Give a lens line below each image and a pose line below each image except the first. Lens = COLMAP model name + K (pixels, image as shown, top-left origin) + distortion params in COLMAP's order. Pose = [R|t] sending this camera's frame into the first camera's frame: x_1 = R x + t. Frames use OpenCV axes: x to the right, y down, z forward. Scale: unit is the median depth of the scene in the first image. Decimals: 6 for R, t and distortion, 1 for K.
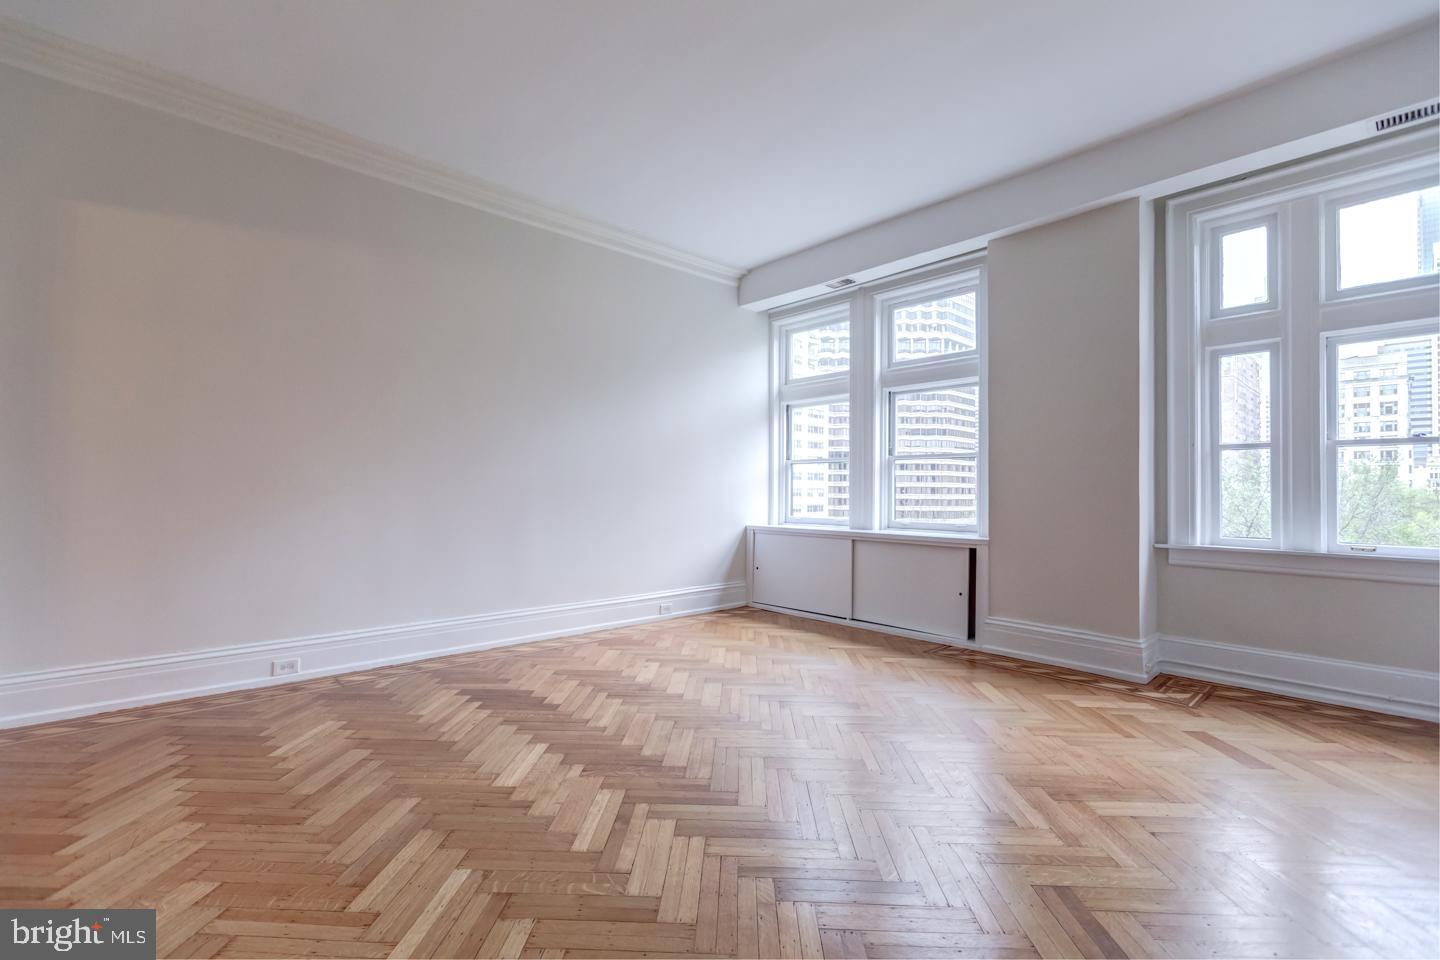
lens RADIAL K [[644.7, 0, 722.1], [0, 644.7, 477.9], [0, 0, 1]] dist [0.000179, 0.000311]
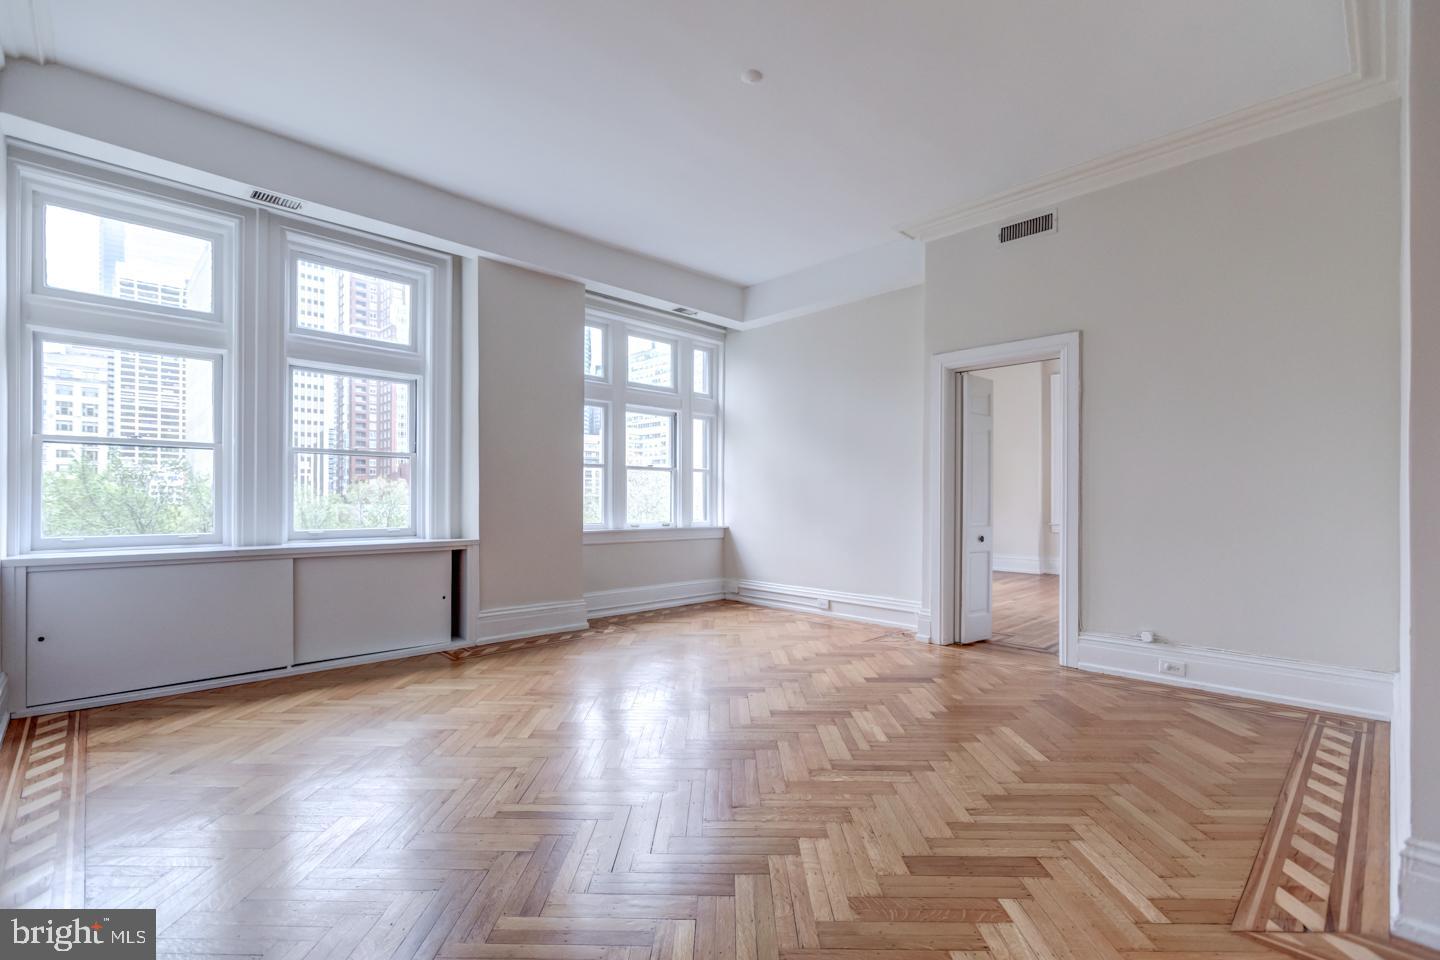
lens RADIAL K [[644.7, 0, 711.8], [0, 644.7, 502.0], [0, 0, 1]] dist [0.000179, 0.000311]
pose [[-0.029520, -0.012980, 0.999480, -0.056781], [-0.026267, 0.999580, 0.012205, 0.000921], [-0.999219, -0.025894, -0.029848, 0.055792]]
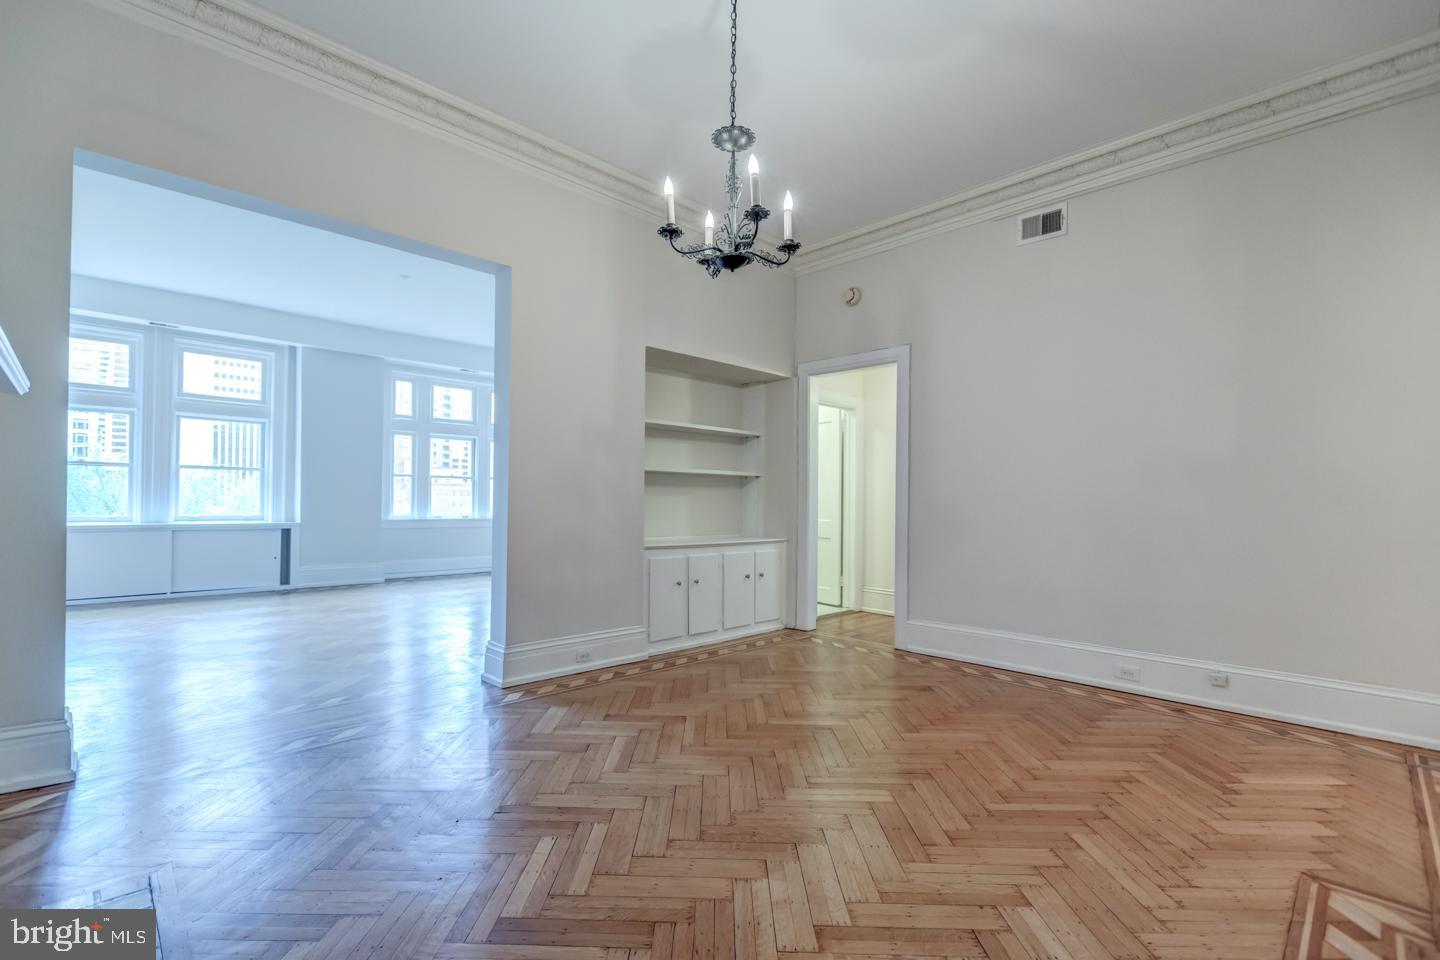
lens RADIAL K [[644.7, 0, 700.1], [0, 644.7, 500.8], [0, 0, 1]] dist [0.000179, 0.000311]
pose [[-0.013263, -0.009267, 0.999869, -0.111997], [-0.035692, 0.999324, 0.008788, -0.001241], [-0.999275, -0.035571, -0.013584, -0.002778]]
